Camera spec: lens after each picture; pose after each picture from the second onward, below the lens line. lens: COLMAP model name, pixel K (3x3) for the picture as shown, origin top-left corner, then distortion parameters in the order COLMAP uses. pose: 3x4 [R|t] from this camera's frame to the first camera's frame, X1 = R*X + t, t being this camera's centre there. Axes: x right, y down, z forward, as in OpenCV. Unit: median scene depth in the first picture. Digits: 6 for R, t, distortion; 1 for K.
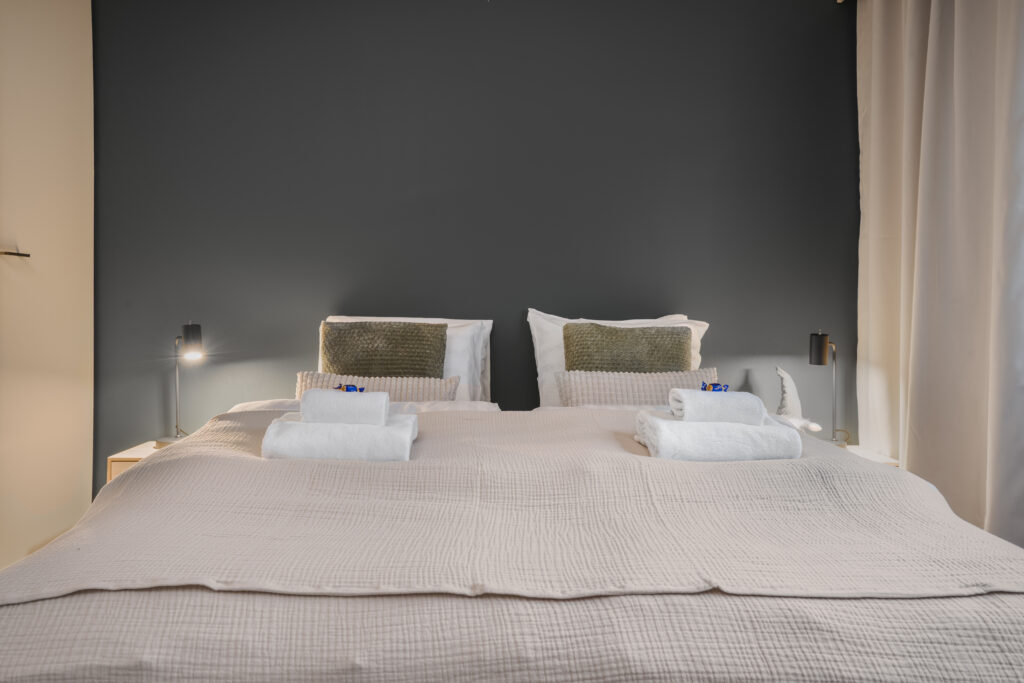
lens RADIAL K [[781.0, 0, 512.0], [0, 781.0, 341.5], [0, 0, 1]] dist [0.002811, 0.002193]
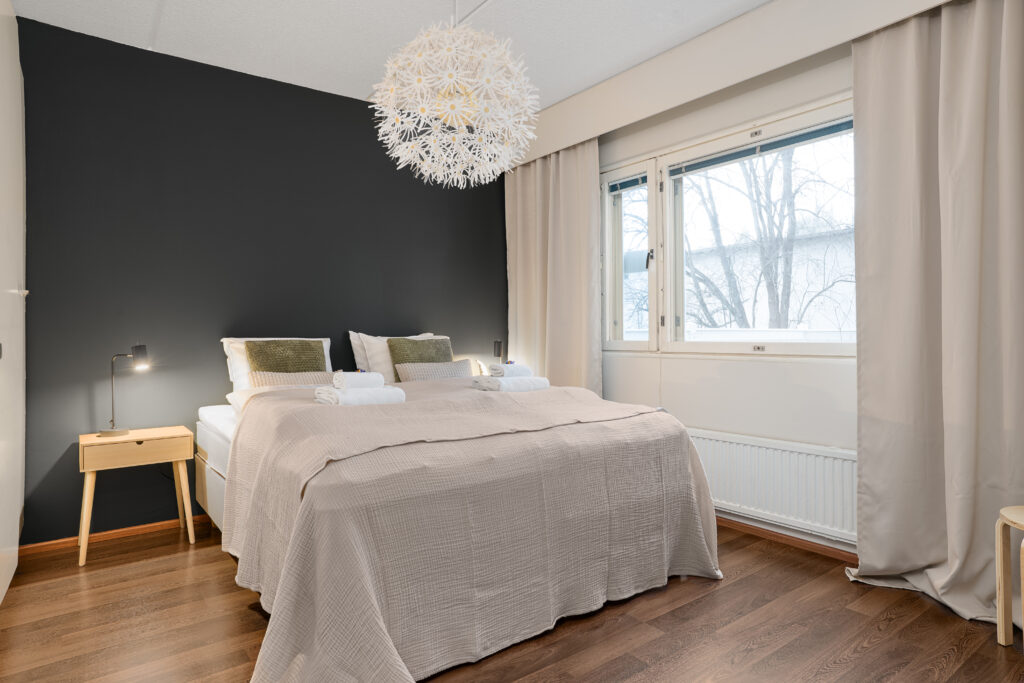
lens RADIAL K [[592.3, 0, 512.0], [0, 592.3, 341.5], [0, 0, 1]] dist [0.000060, 0.000011]
pose [[0.825331, -0.024615, 0.564112, -0.429015], [0.036794, 0.999271, -0.010230, 0.007490], [-0.563449, 0.029199, 0.825635, -0.261867]]
